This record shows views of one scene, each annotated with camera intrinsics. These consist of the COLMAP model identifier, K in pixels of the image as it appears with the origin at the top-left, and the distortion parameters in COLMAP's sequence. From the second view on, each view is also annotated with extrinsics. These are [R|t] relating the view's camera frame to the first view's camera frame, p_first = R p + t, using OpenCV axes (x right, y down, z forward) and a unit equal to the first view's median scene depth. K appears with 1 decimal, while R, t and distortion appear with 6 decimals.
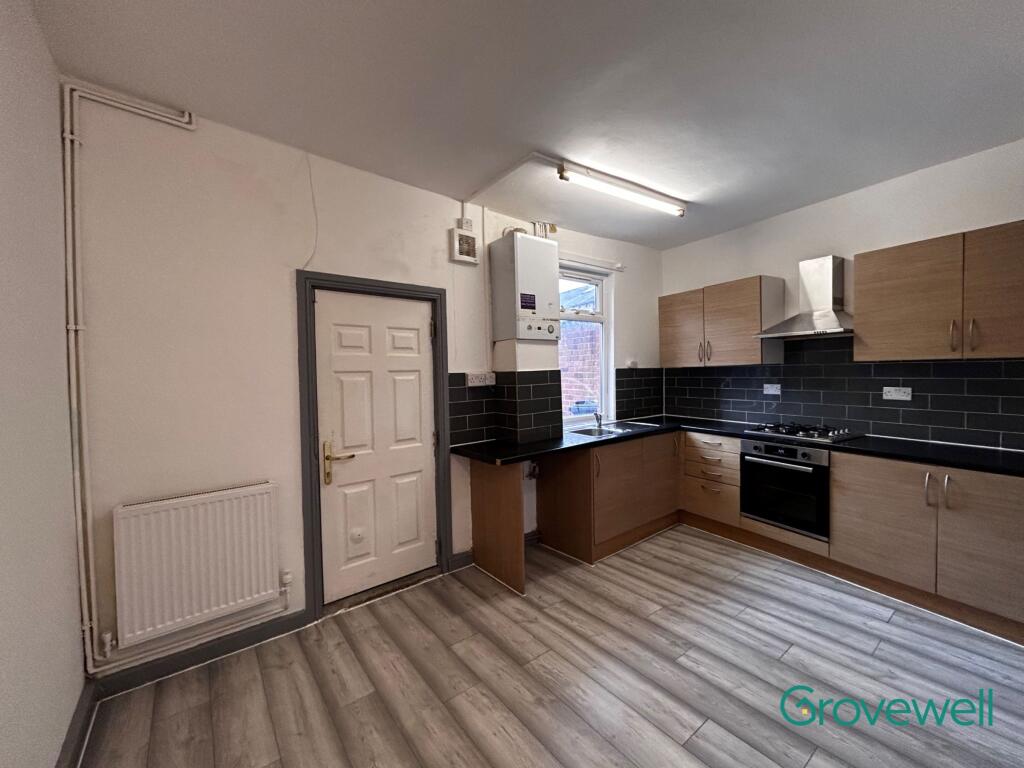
lens RADIAL K [[410.9, 0, 515.0], [0, 410.9, 382.4], [0, 0, 1]] dist [-0.000678, 0.000134]
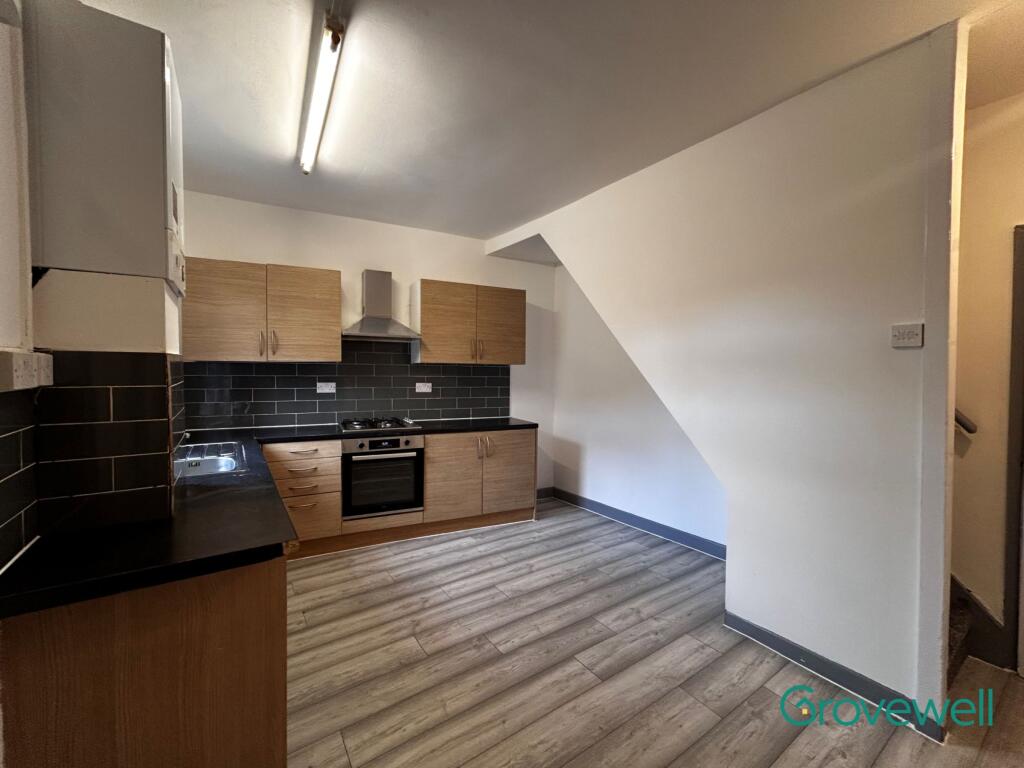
lens RADIAL K [[410.9, 0, 515.0], [0, 410.9, 382.4], [0, 0, 1]] dist [-0.000678, 0.000134]
pose [[0.076572, -0.006478, 0.997043, -0.445459], [0.015896, 0.999860, 0.005276, 0.008196], [-0.996937, 0.015445, 0.076664, 0.652230]]
